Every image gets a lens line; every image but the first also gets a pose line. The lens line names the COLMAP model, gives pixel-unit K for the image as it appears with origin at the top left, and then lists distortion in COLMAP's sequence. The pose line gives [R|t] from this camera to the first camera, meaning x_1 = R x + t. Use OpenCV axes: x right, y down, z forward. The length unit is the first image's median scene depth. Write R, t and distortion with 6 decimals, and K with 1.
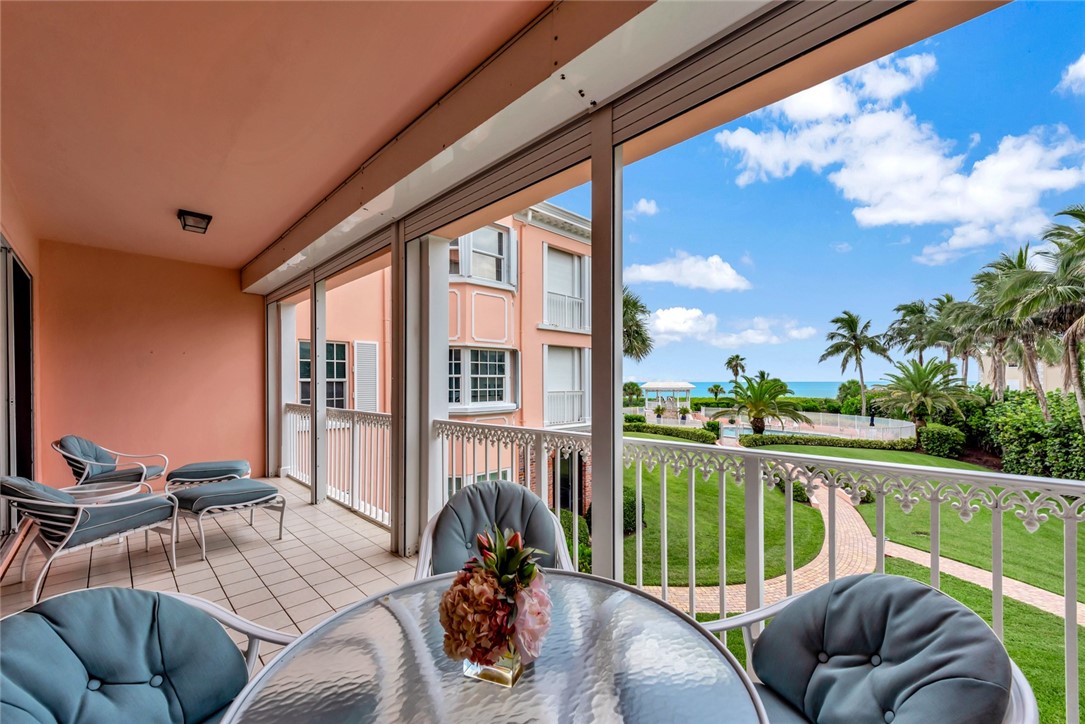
lens RADIAL K [[425.4, 0, 540.5], [0, 425.4, 380.9], [0, 0, 1]] dist [0.011320, -0.003009]
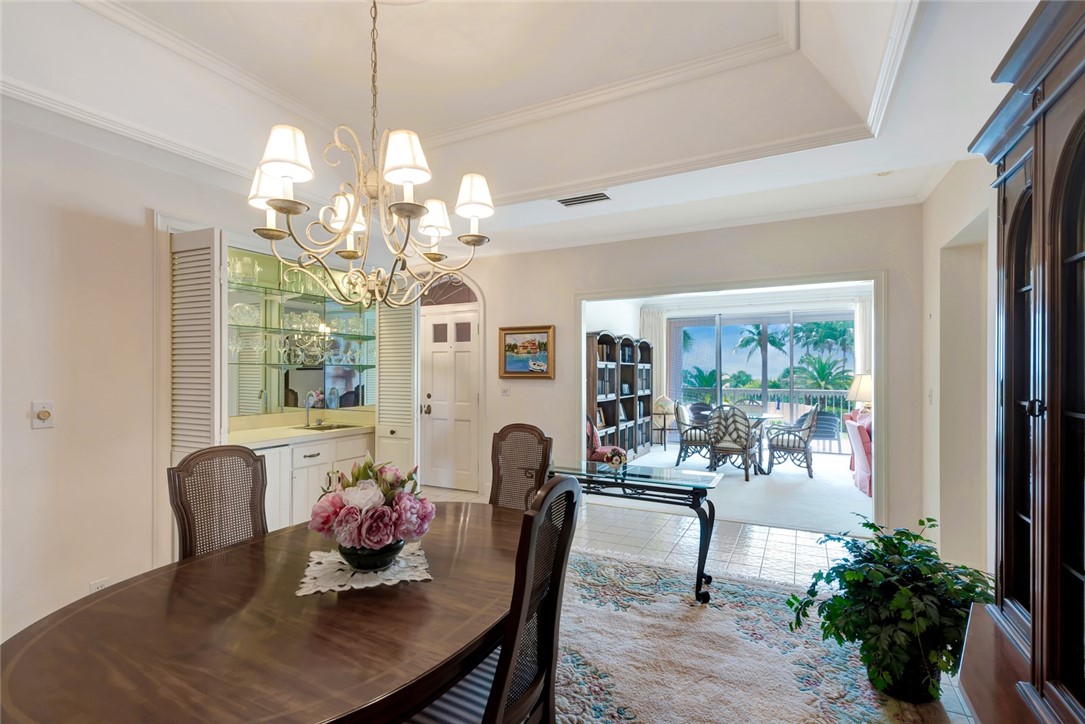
lens RADIAL K [[497.5, 0, 543.5], [0, 497.5, 365.7], [0, 0, 1]] dist [0.005595, 0.000287]
pose [[0.949285, 0.010719, 0.314235, -0.998968], [-0.009673, 0.999941, -0.004891, -0.008881], [-0.314269, 0.001603, 0.949333, -0.363183]]
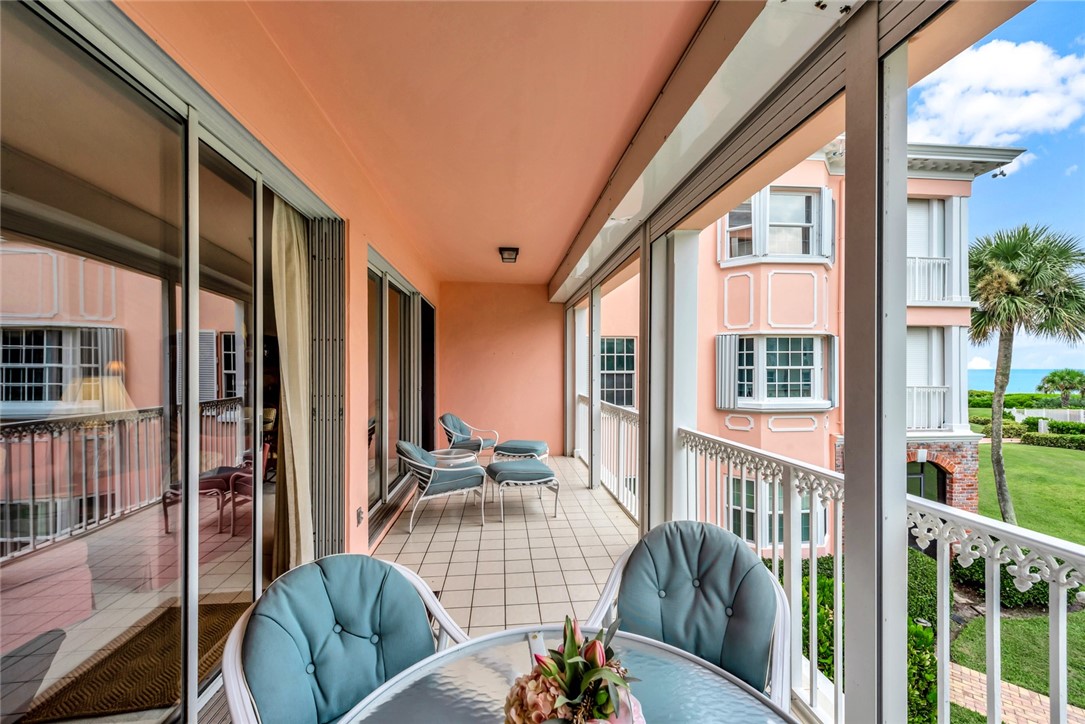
lens RADIAL K [[425.4, 0, 549.0], [0, 425.4, 365.5], [0, 0, 1]] dist [0.011320, -0.003009]
pose [[0.784907, -0.000657, -0.619613, 0.029790], [-0.002017, 0.999991, -0.003616, -0.011870], [0.619610, 0.004088, 0.784899, 0.026829]]
